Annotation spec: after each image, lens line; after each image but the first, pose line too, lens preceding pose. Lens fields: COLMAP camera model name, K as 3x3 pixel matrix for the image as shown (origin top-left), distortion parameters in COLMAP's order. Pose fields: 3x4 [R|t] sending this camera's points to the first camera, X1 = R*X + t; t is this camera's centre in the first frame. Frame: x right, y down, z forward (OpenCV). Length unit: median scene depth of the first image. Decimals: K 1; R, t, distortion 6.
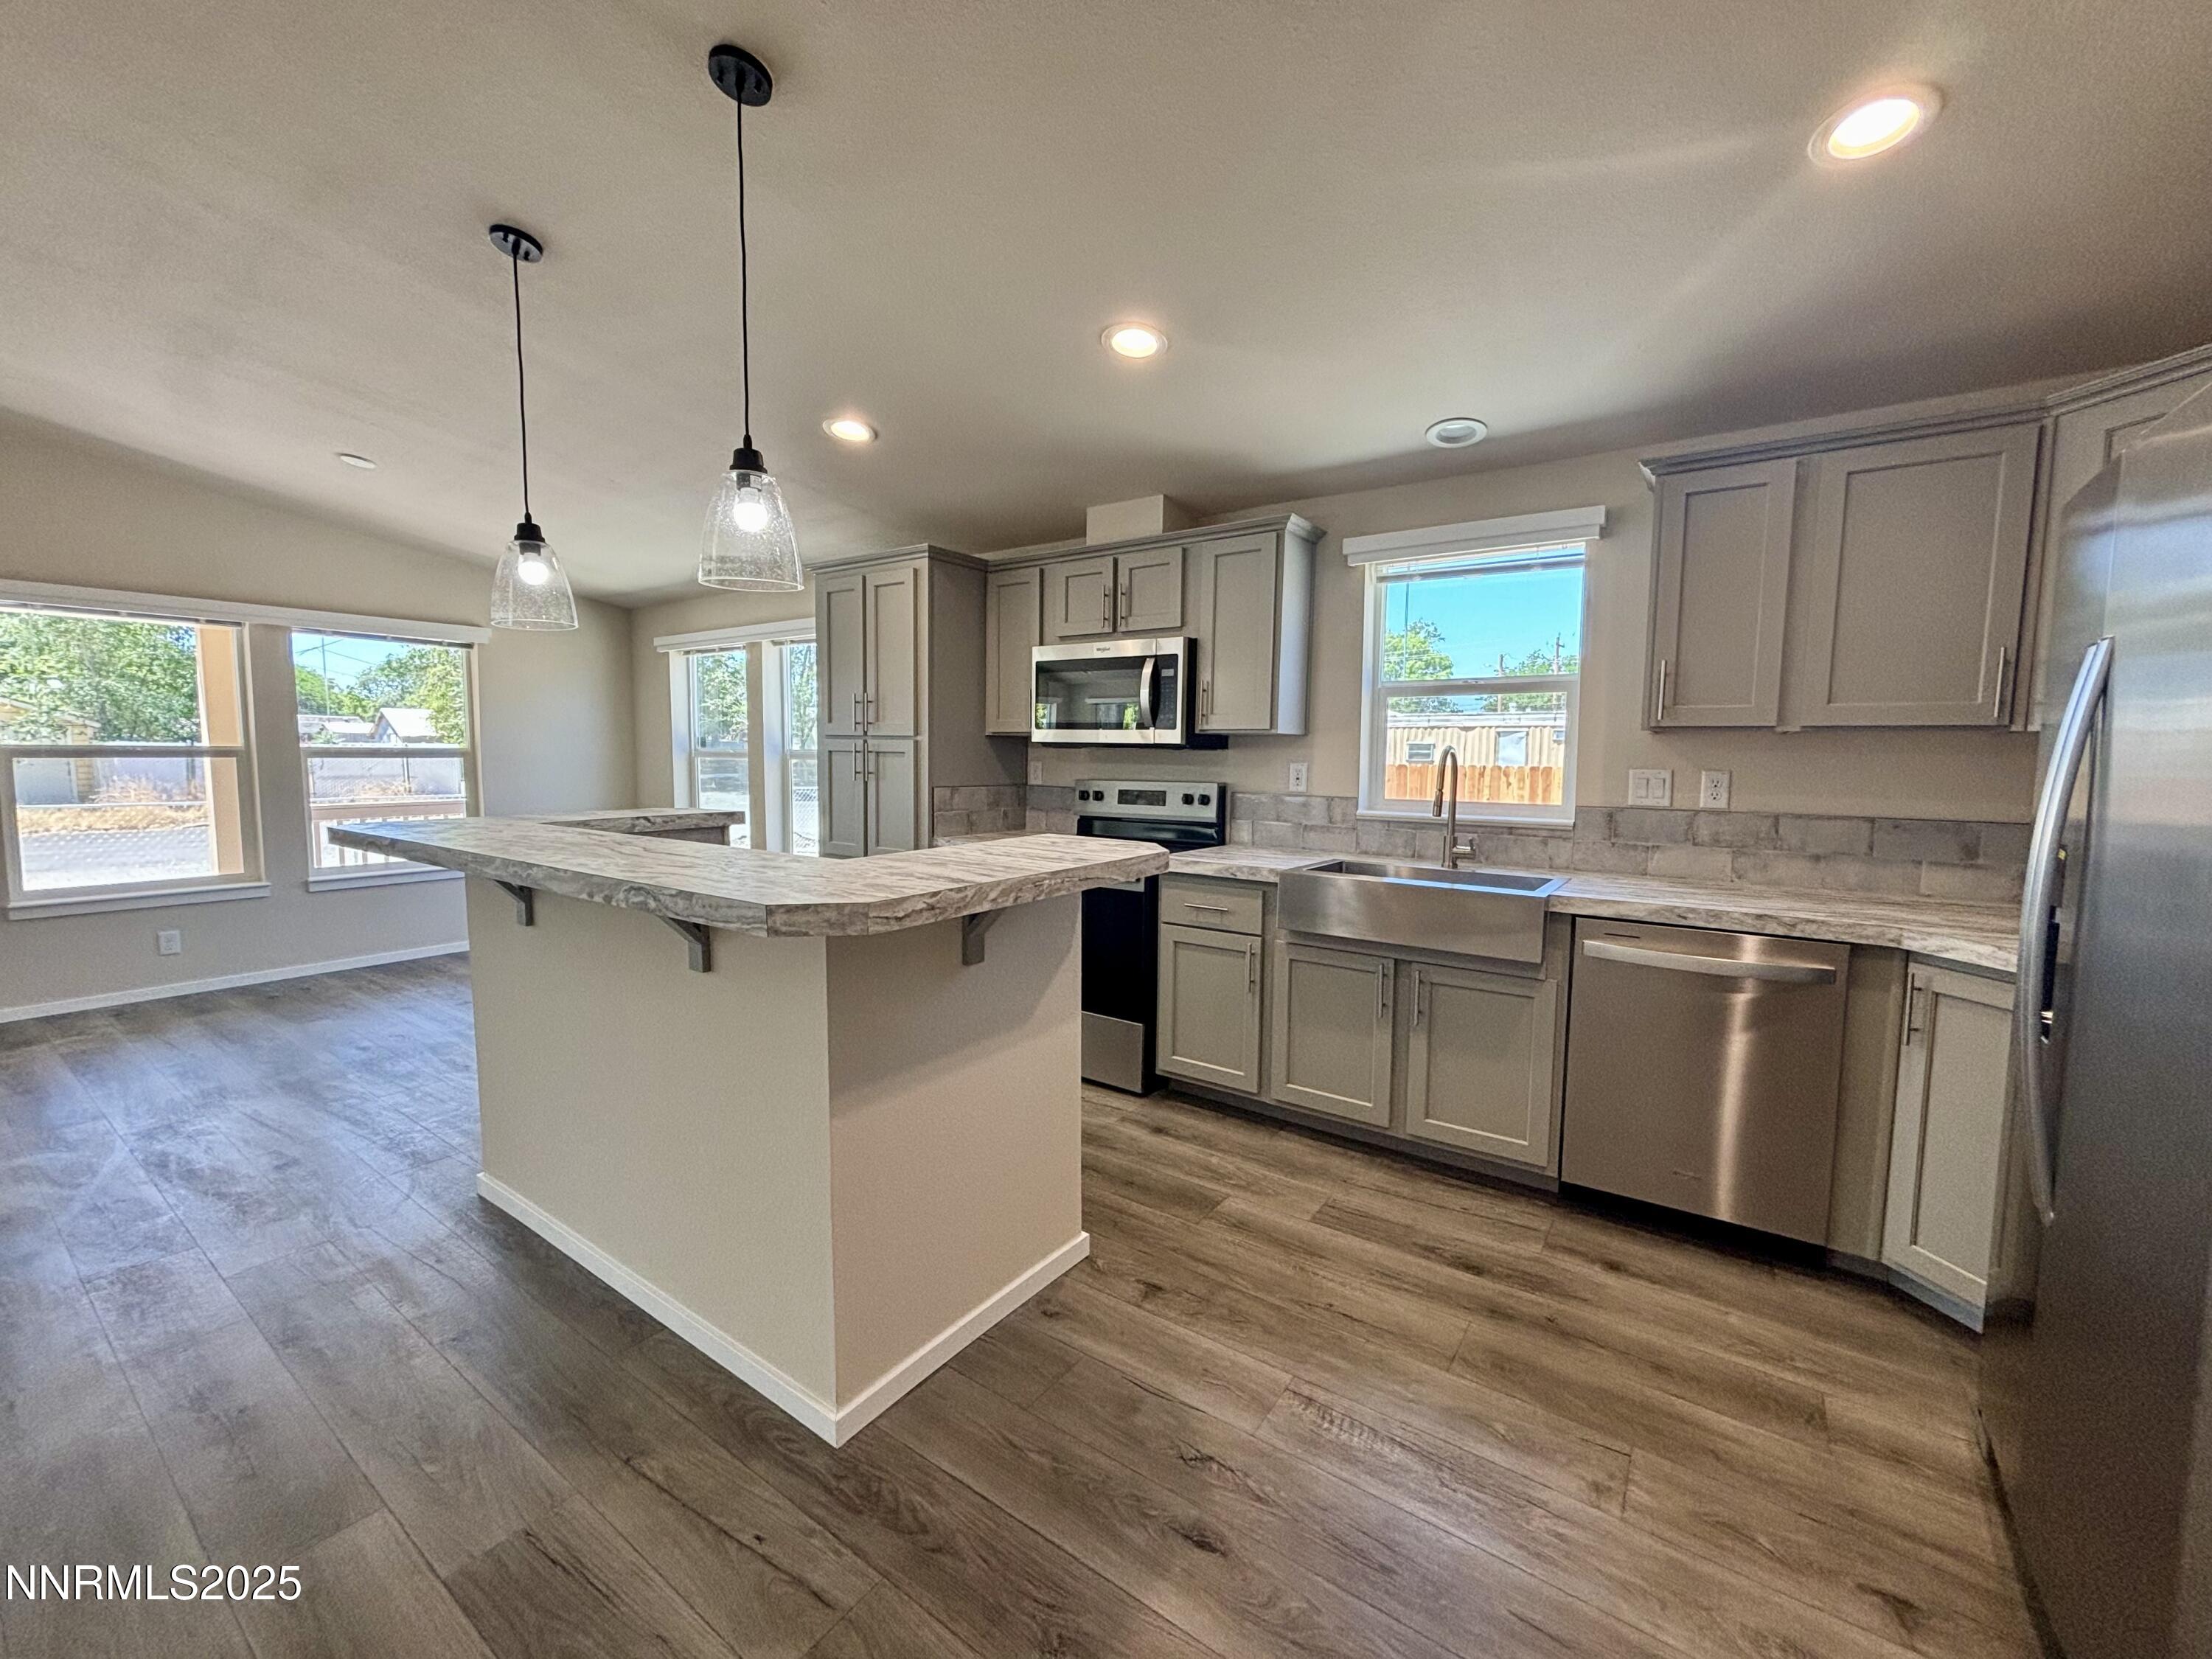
lens RADIAL K [[885.6, 0, 1106.0], [0, 885.6, 829.5], [0, 0, 1]] dist [0.002312, 0.000236]
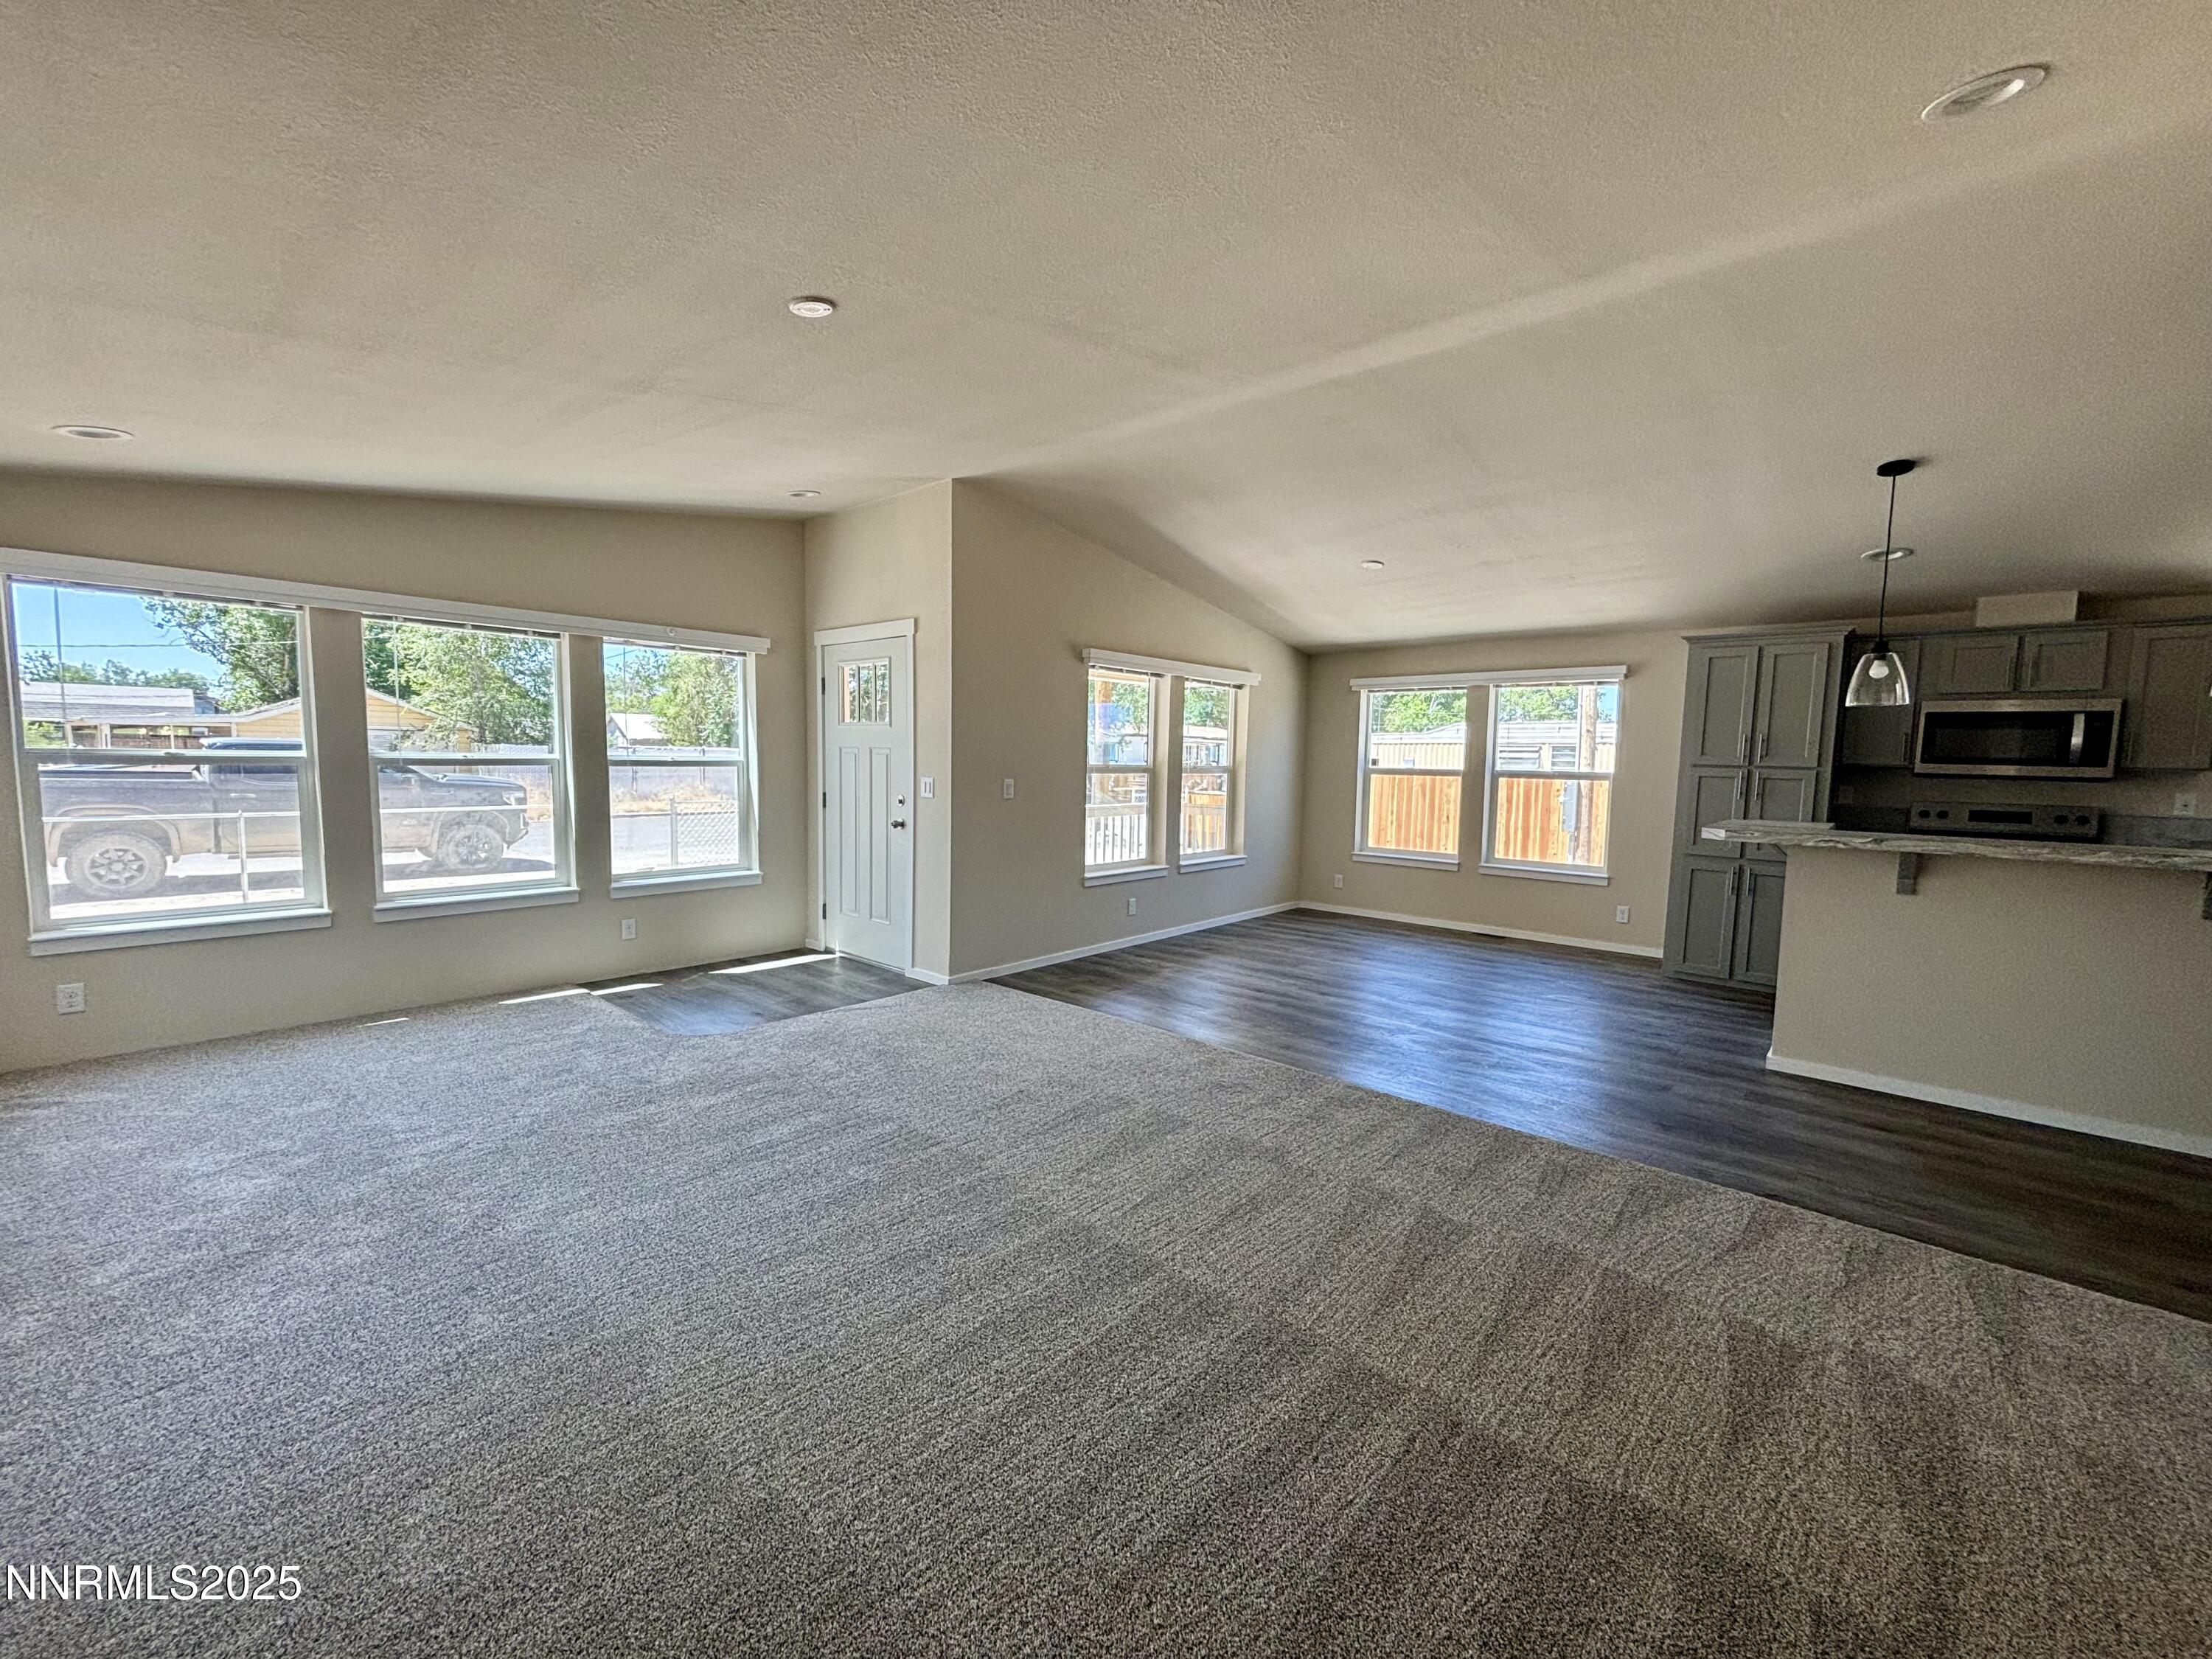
lens RADIAL K [[887.7, 0, 1106.0], [0, 887.7, 829.5], [0, 0, 1]] dist [0.000078, 0.000646]
pose [[0.992793, 0.020846, -0.118017, -1.188870], [-0.021666, 0.999749, -0.005673, 0.019078], [0.117869, 0.008189, 0.992995, -0.480896]]
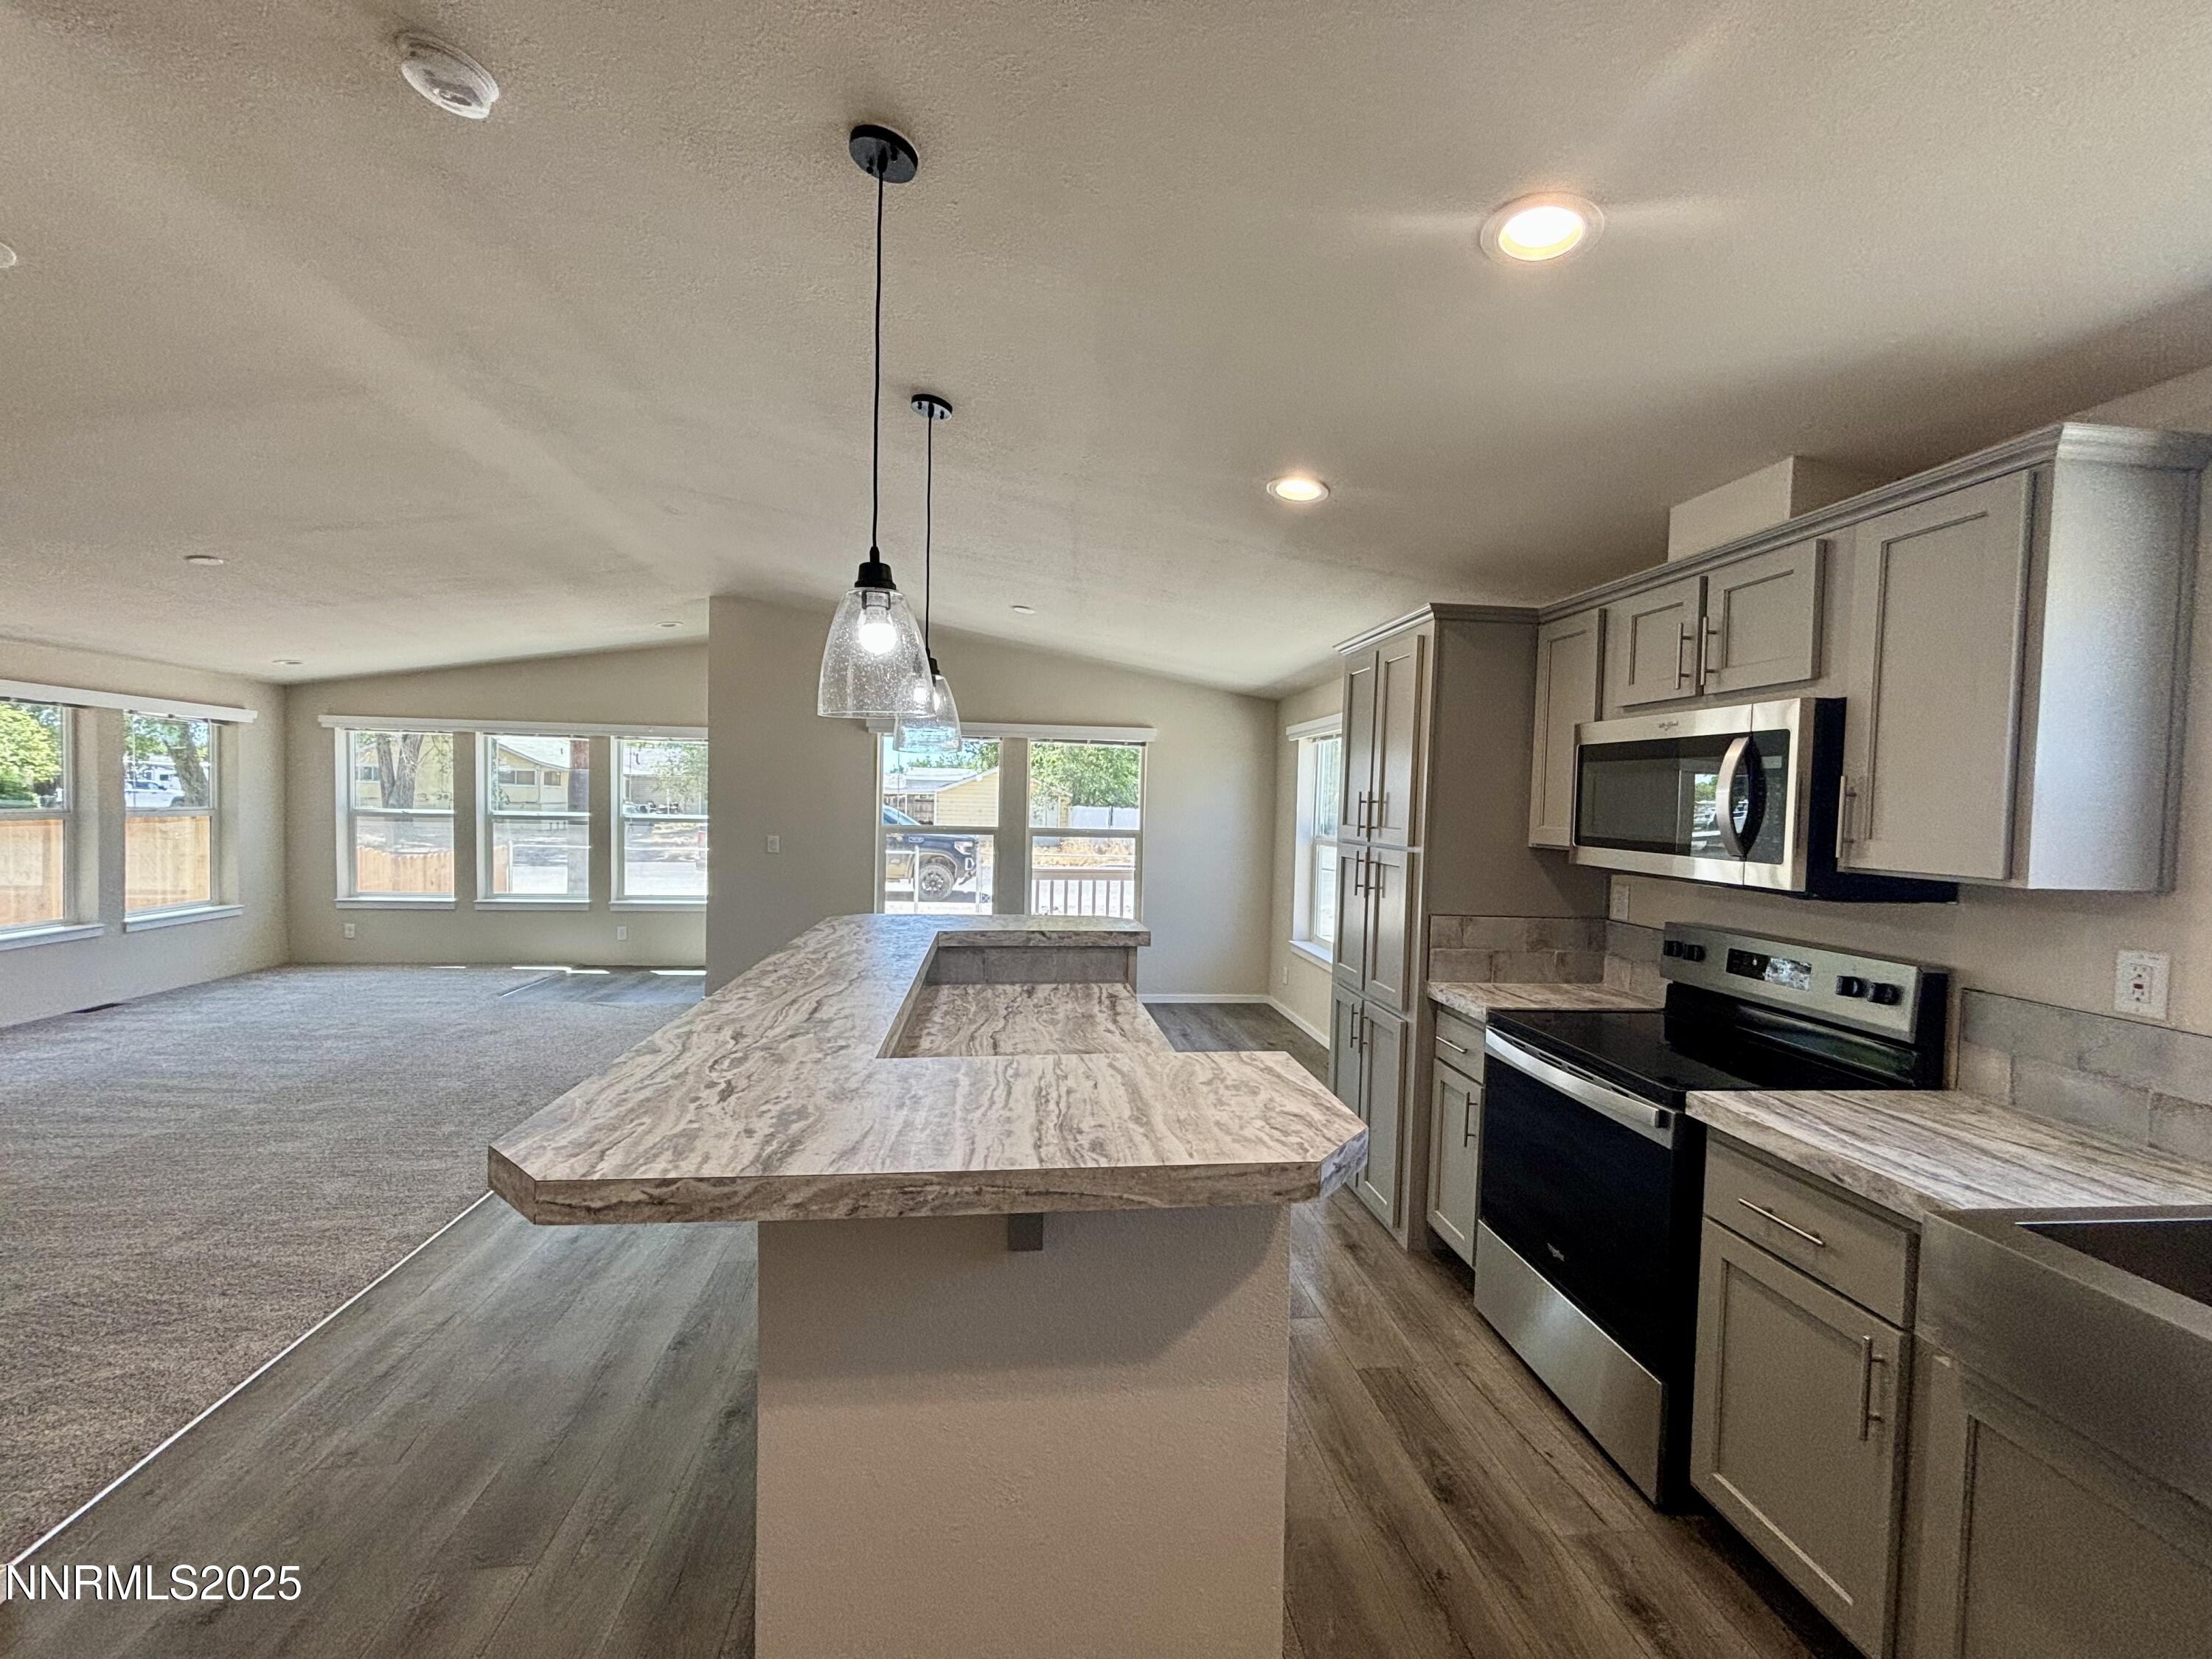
lens RADIAL K [[885.6, 0, 1106.0], [0, 885.6, 829.5], [0, 0, 1]] dist [0.002312, 0.000236]
pose [[0.663907, 0.029152, -0.747247, 0.199903], [-0.083128, 0.995924, -0.035004, -0.075903], [0.743180, 0.085357, 0.663624, 0.298429]]
